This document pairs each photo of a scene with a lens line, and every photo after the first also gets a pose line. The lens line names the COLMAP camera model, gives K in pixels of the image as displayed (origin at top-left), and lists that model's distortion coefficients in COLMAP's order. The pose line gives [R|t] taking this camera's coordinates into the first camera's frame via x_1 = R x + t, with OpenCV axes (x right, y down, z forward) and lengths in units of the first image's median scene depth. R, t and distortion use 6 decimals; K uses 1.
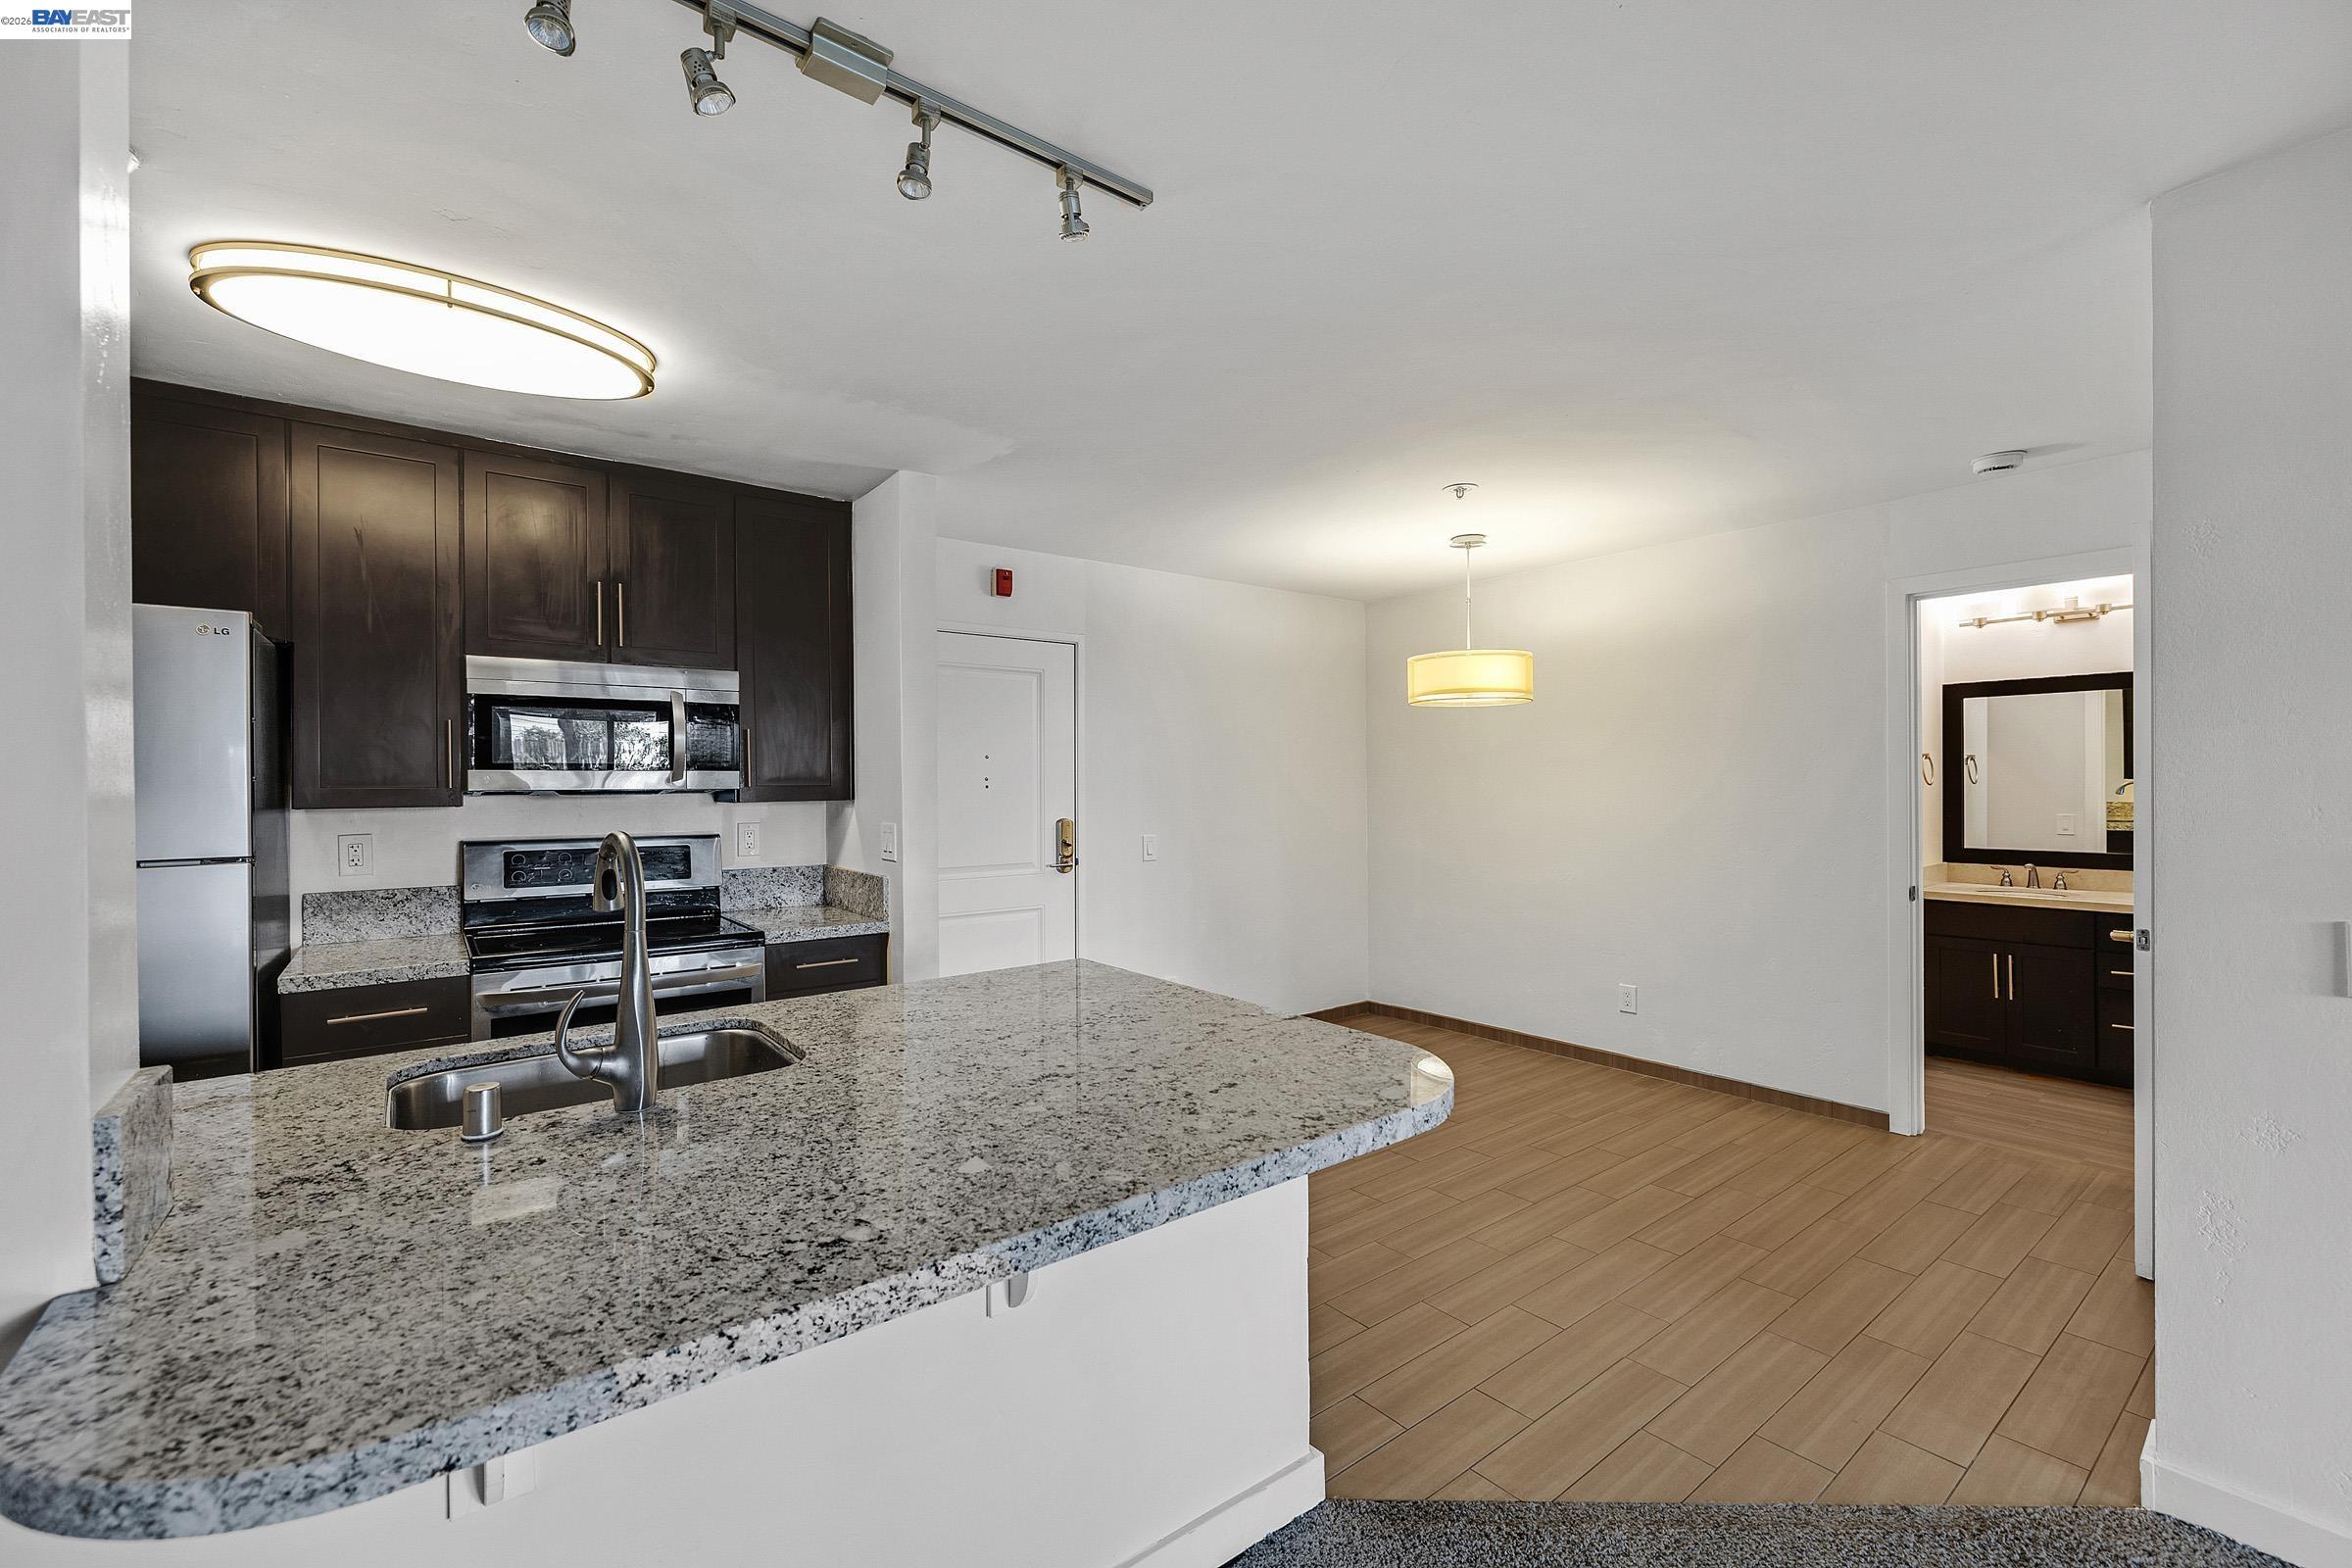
lens RADIAL K [[981.2, 0, 1168.7], [0, 981.2, 784.9], [0, 0, 1]] dist [0.001044, -0.000969]
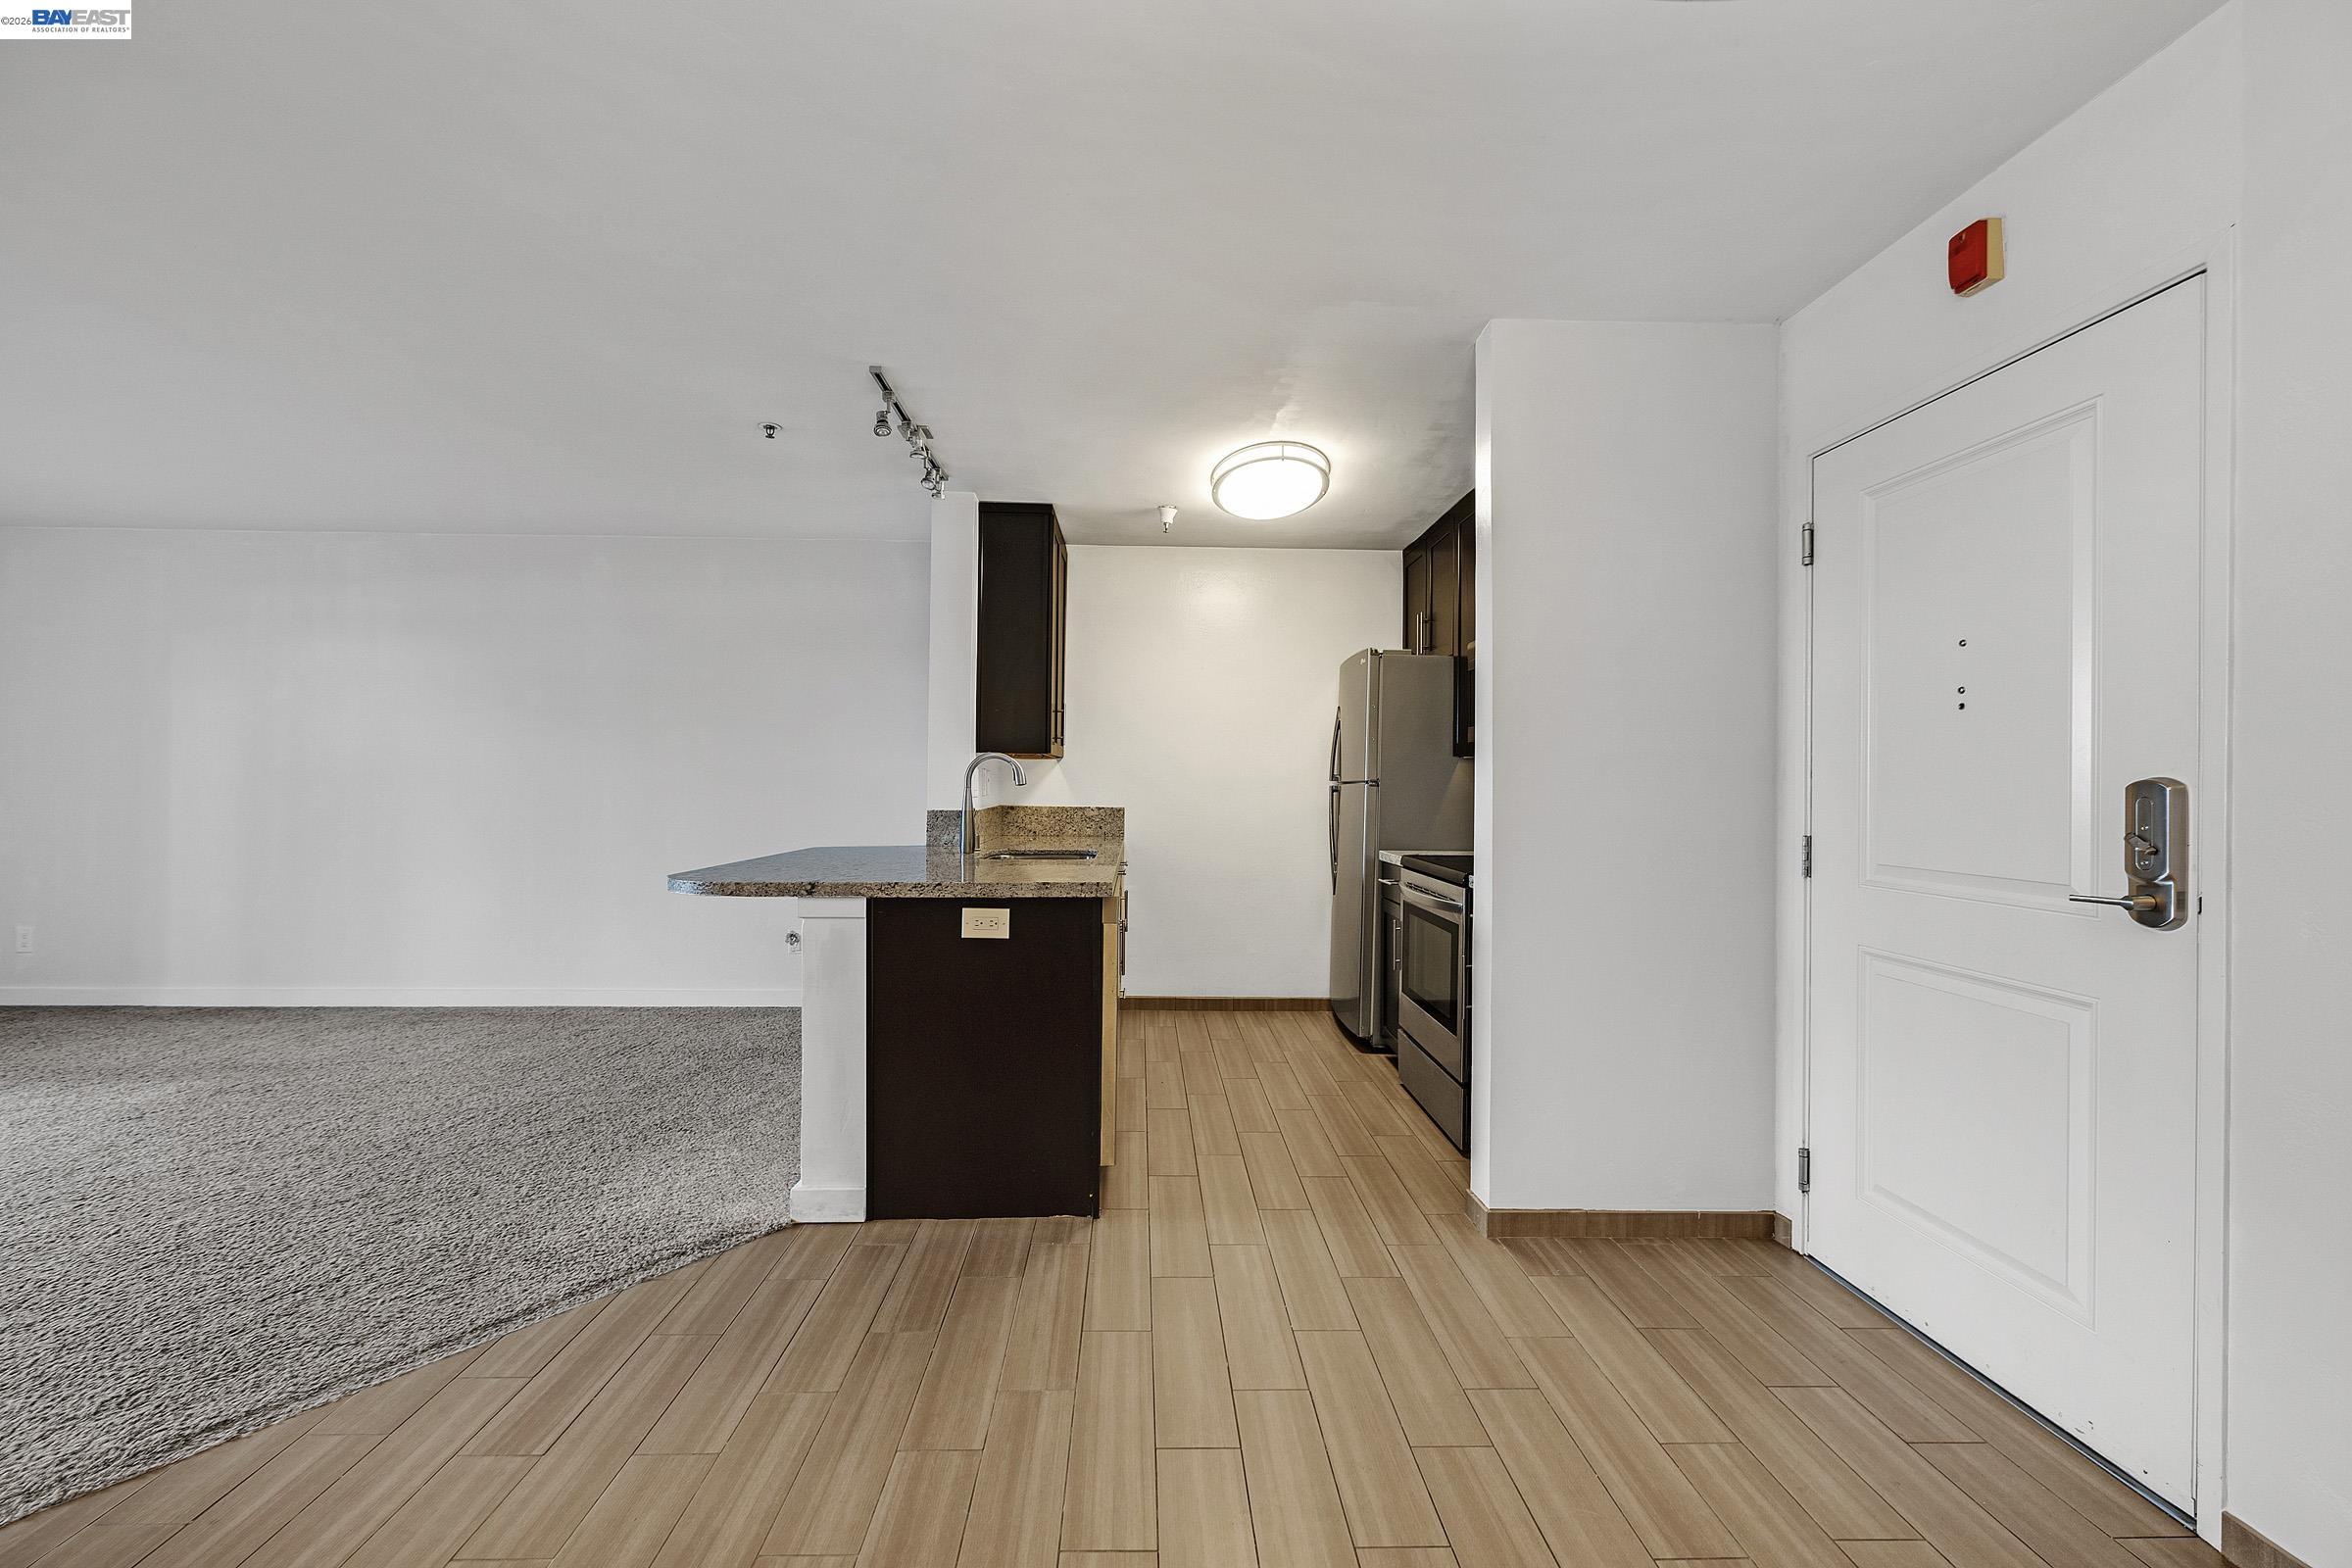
lens RADIAL K [[981.2, 0, 1176.8], [0, 981.2, 782.1], [0, 0, 1]] dist [0.001044, -0.000969]
pose [[-0.578772, -0.000789, -0.815489, 0.516330], [-0.003719, 0.999992, 0.001672, 0.048590], [0.815481, 0.004000, -0.578770, 1.184191]]
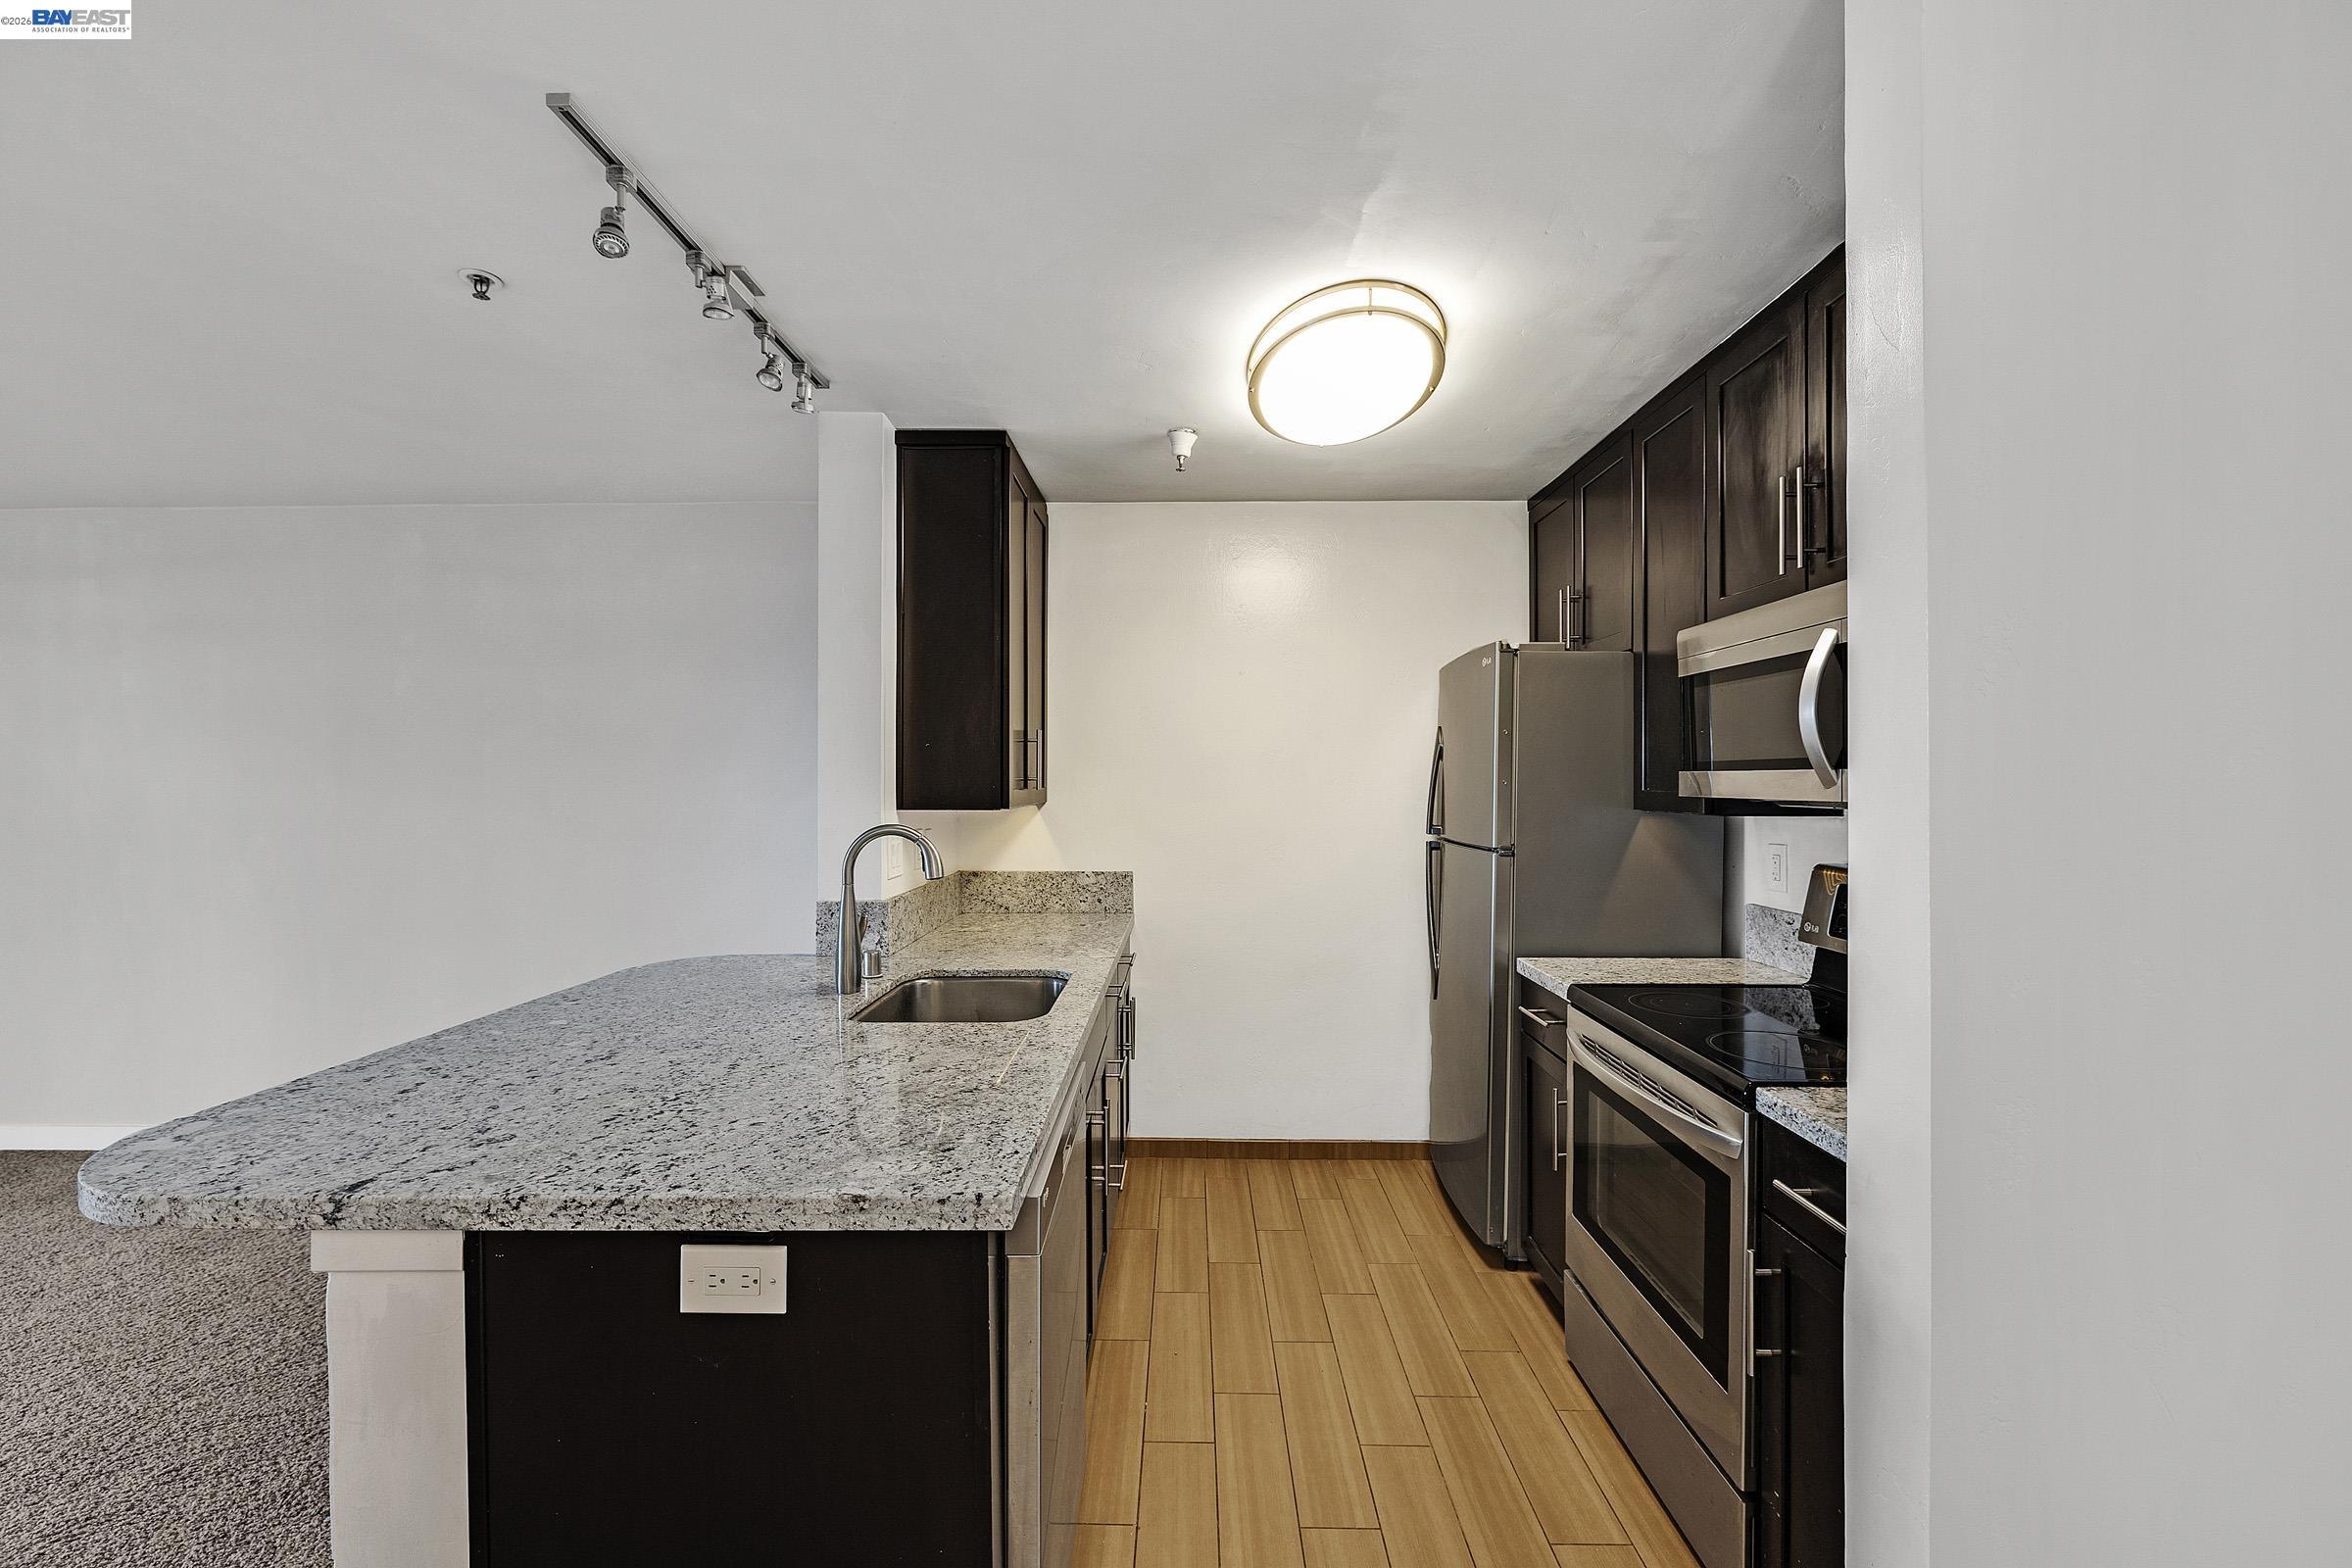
lens RADIAL K [[981.2, 0, 1180.2], [0, 981.2, 784.6], [0, 0, 1]] dist [0.001044, -0.000969]
pose [[-0.617809, 0.011626, -0.786242, 0.155178], [0.006422, 0.999932, 0.009740, -0.012357], [0.786302, 0.000968, -0.617842, 0.956293]]
